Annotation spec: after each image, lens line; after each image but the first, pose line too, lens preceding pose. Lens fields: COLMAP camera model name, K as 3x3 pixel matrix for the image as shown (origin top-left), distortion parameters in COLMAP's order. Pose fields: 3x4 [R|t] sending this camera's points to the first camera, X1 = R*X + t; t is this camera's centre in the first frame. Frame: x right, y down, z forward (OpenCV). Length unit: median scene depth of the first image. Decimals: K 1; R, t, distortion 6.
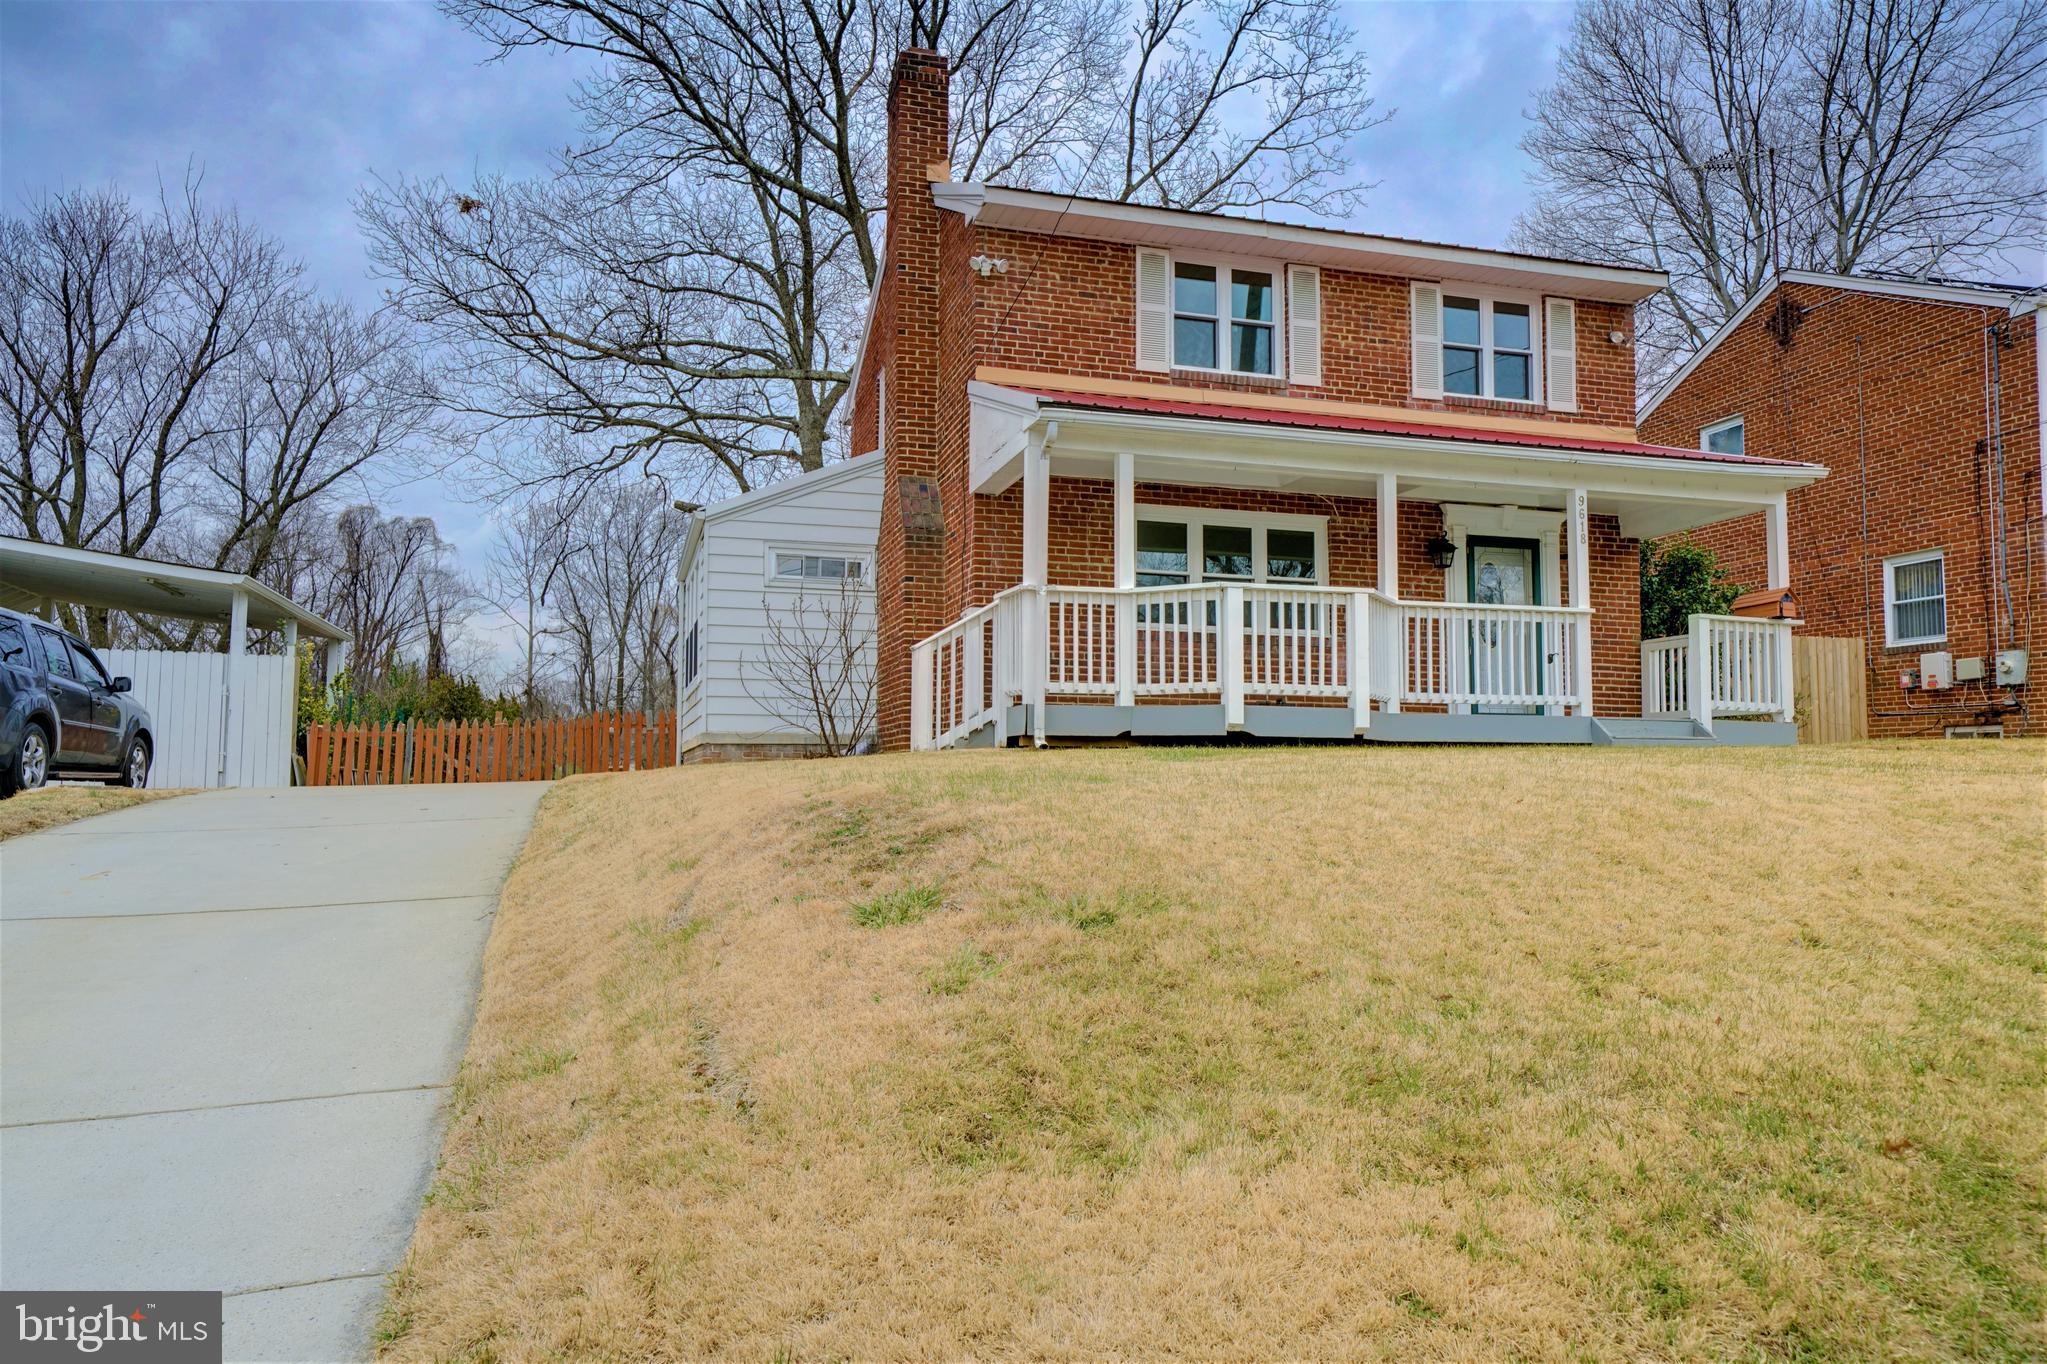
lens RADIAL K [[1332.8, 0, 1021.9], [0, 1332.8, 692.0], [0, 0, 1]] dist [0.025799, 0.002006]
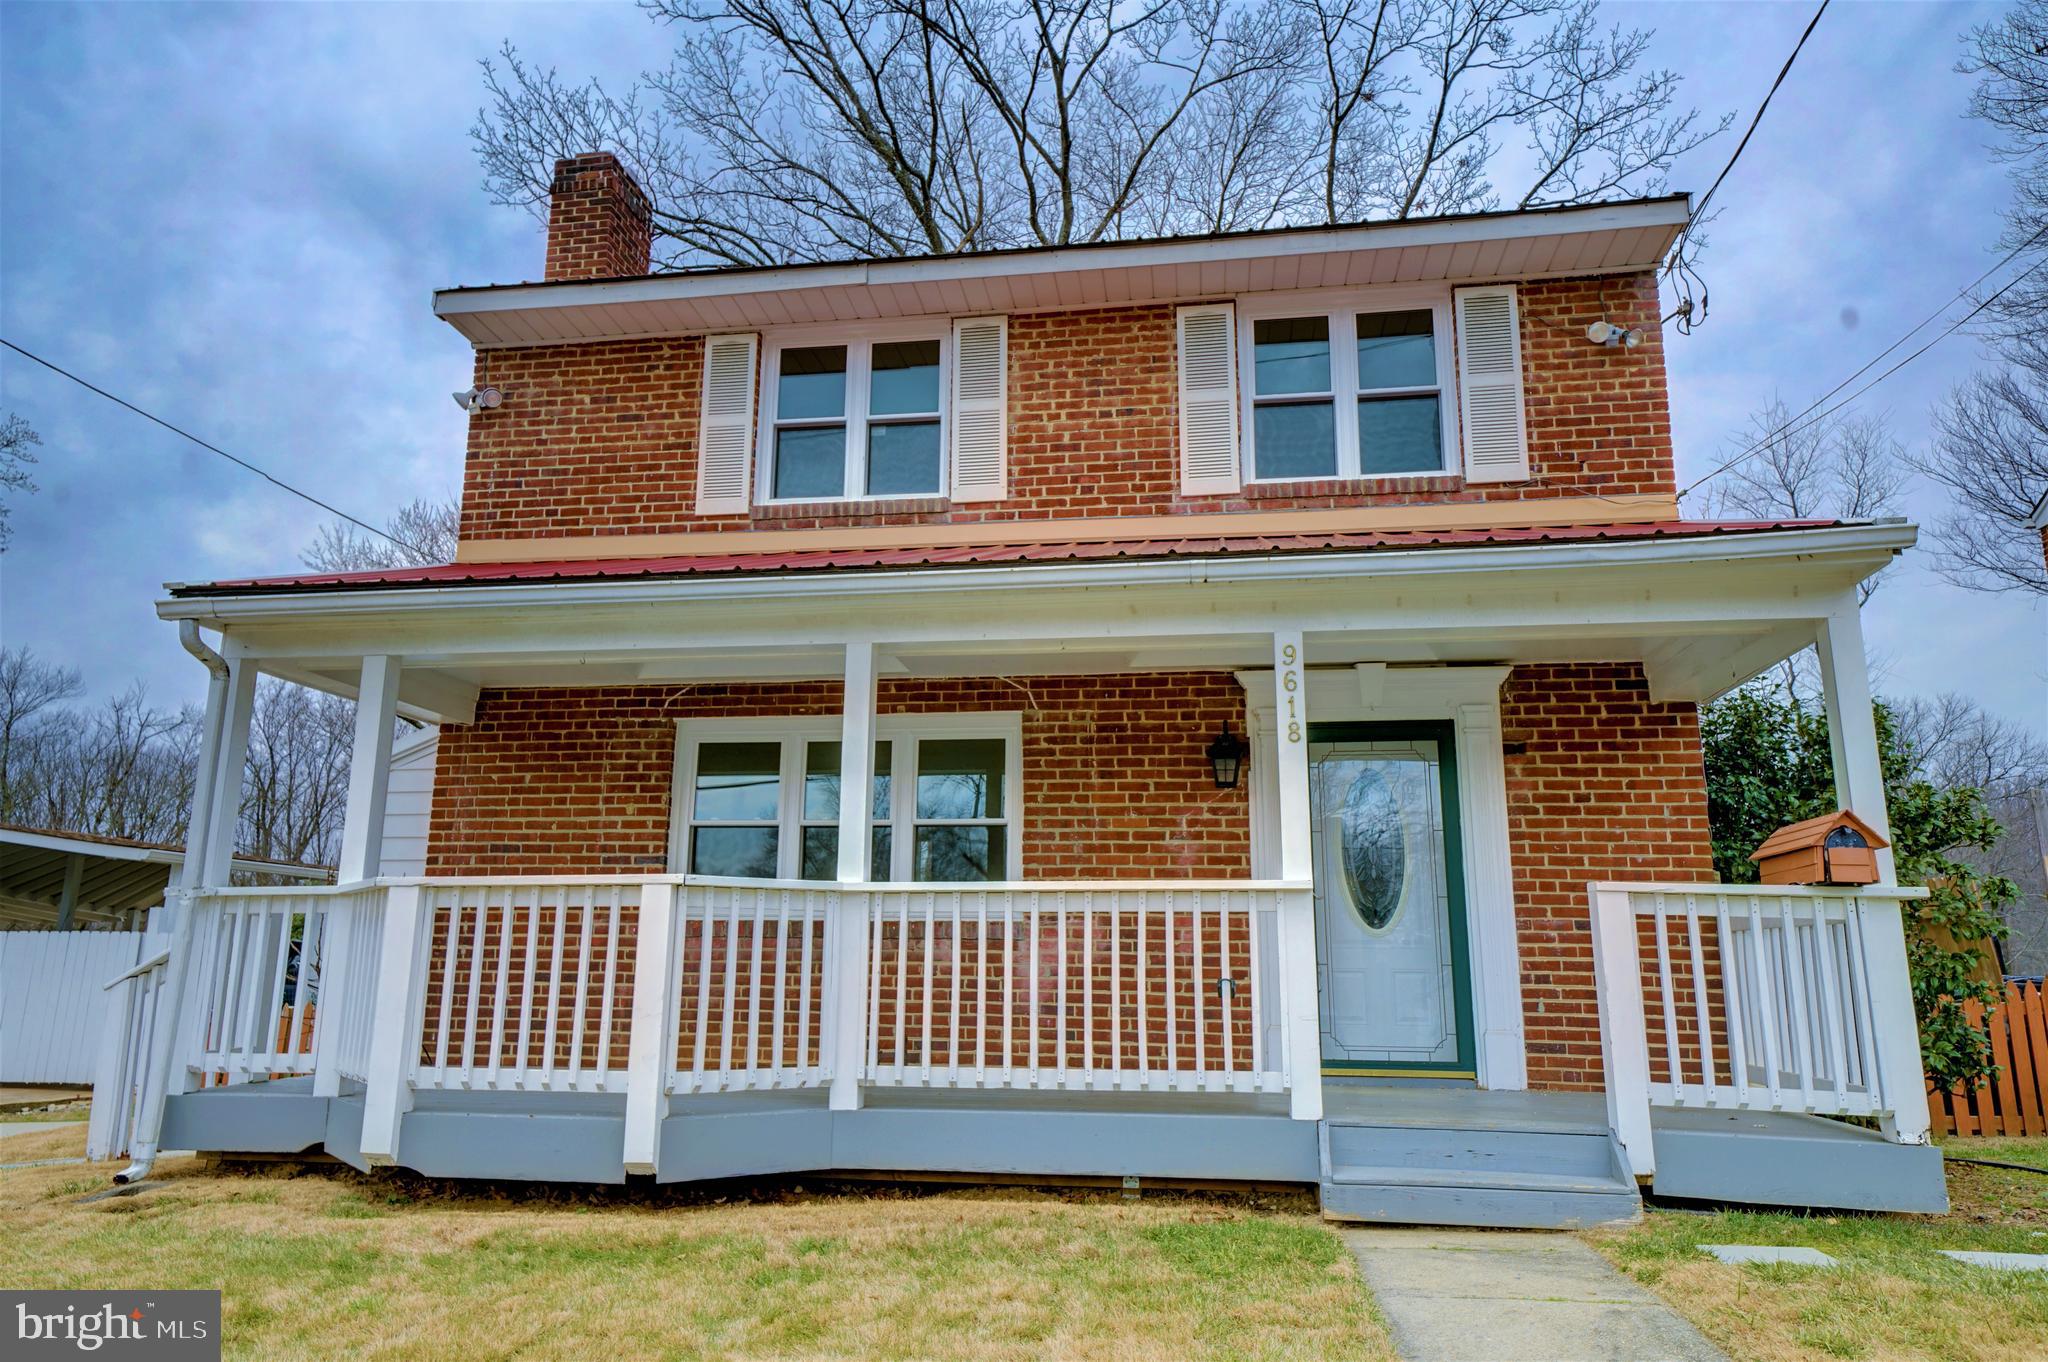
lens RADIAL K [[1333.5, 0, 1023.8], [0, 1333.5, 682.6], [0, 0, 1]] dist [0.025799, 0.002006]
pose [[0.904056, -0.085585, -0.418759, 0.495568], [0.023552, 0.988234, -0.151128, -0.057138], [0.426766, 0.126766, 0.895434, 0.489771]]
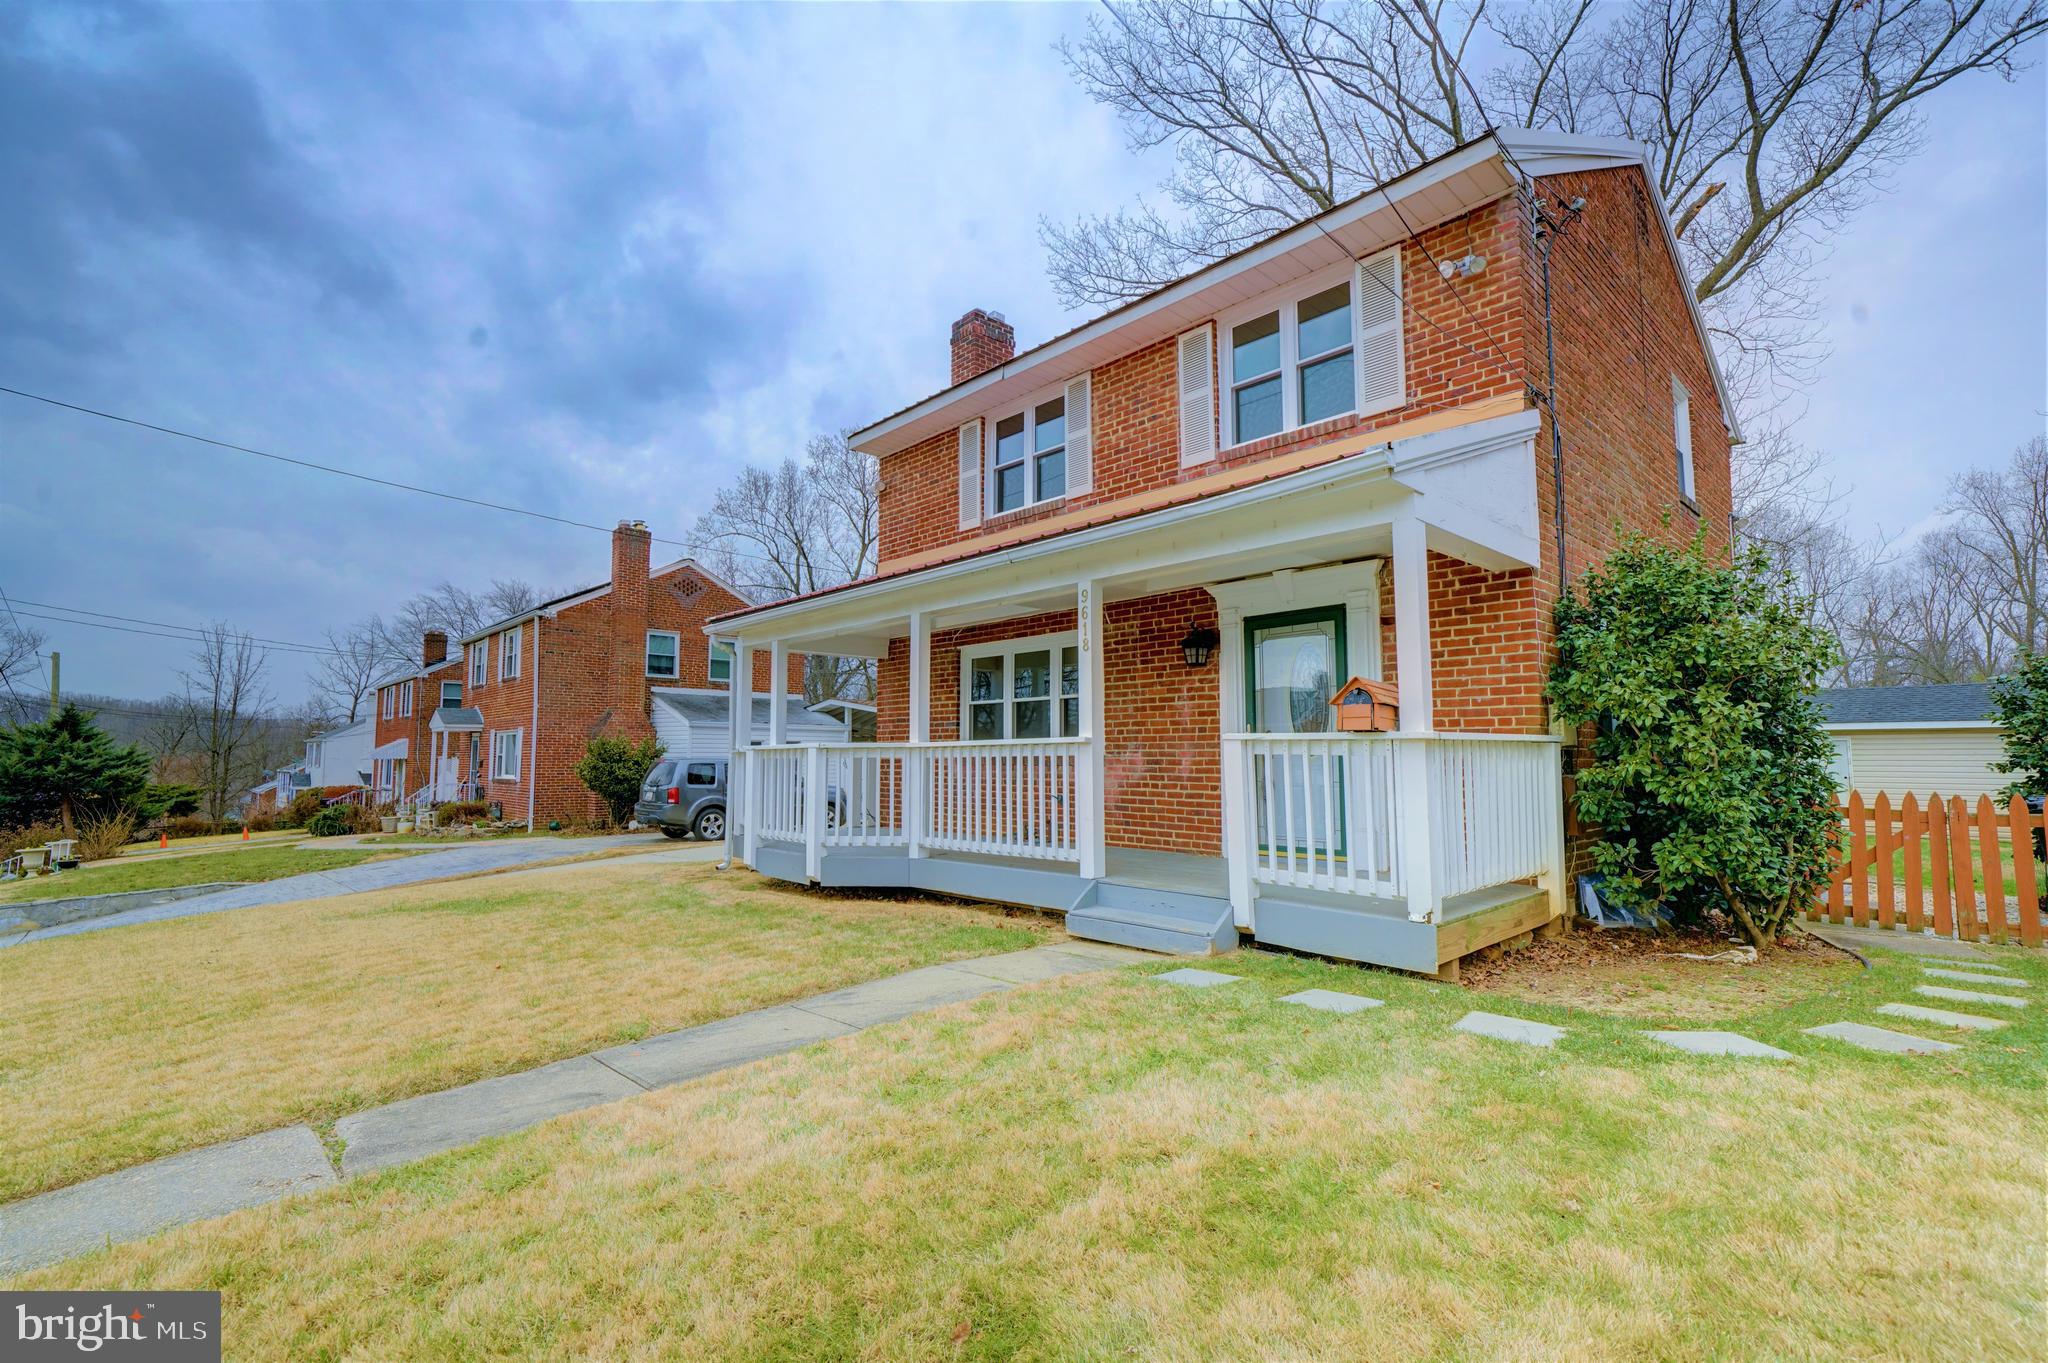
lens RADIAL K [[920.7, 0, 1015.2], [0, 920.7, 681.3], [0, 0, 1]] dist [0.014182, 0.000094]
pose [[0.447738, -0.083625, -0.890246, 0.807808], [0.062891, 0.996097, -0.061937, -0.057919], [0.891951, -0.028257, 0.451249, 0.672451]]
